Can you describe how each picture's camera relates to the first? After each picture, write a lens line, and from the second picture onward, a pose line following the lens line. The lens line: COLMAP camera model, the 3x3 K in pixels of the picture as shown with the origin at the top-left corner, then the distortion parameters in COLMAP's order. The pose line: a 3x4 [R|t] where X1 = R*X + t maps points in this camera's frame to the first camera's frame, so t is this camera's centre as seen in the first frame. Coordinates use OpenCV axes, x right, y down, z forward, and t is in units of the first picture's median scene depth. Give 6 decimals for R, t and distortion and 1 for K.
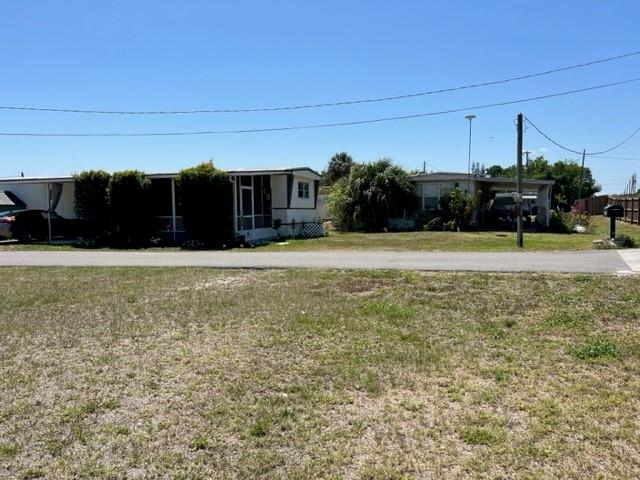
lens RADIAL K [[489.4, 0, 320.0], [0, 489.4, 240.0], [0, 0, 1]] dist [0.031015, -0.005900]
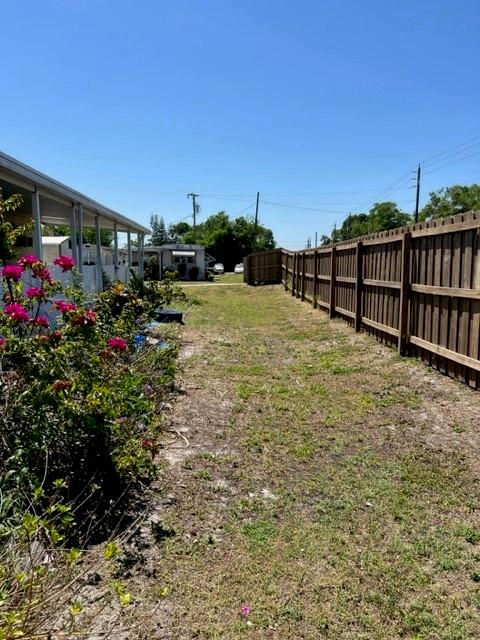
lens RADIAL K [[484.5, 0, 240.0], [0, 484.5, 320.0], [0, 0, 1]] dist [0.029776, -0.008015]
pose [[0.910556, -0.031517, 0.412184, 0.120480], [0.014461, 0.998908, 0.044434, -0.013794], [-0.413134, -0.034499, 0.910017, 0.201626]]
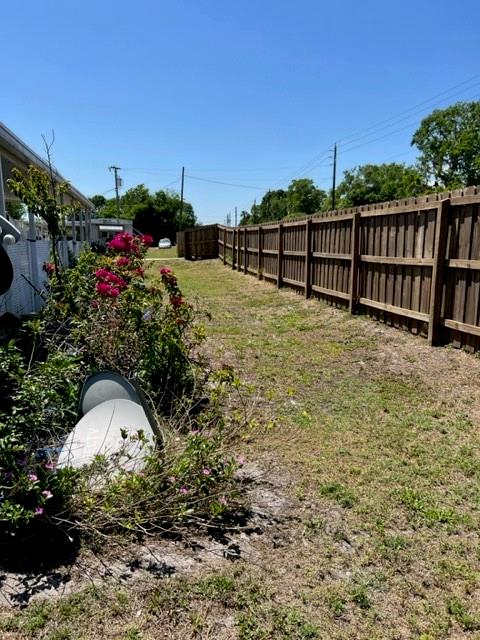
lens RADIAL K [[483.2, 0, 240.0], [0, 483.2, 320.0], [0, 0, 1]] dist [0.095151, -0.106530]
pose [[0.828914, -0.076285, 0.554151, 0.107804], [0.026472, 0.994897, 0.097360, -0.013179], [-0.558750, -0.066034, 0.826703, 0.196326]]
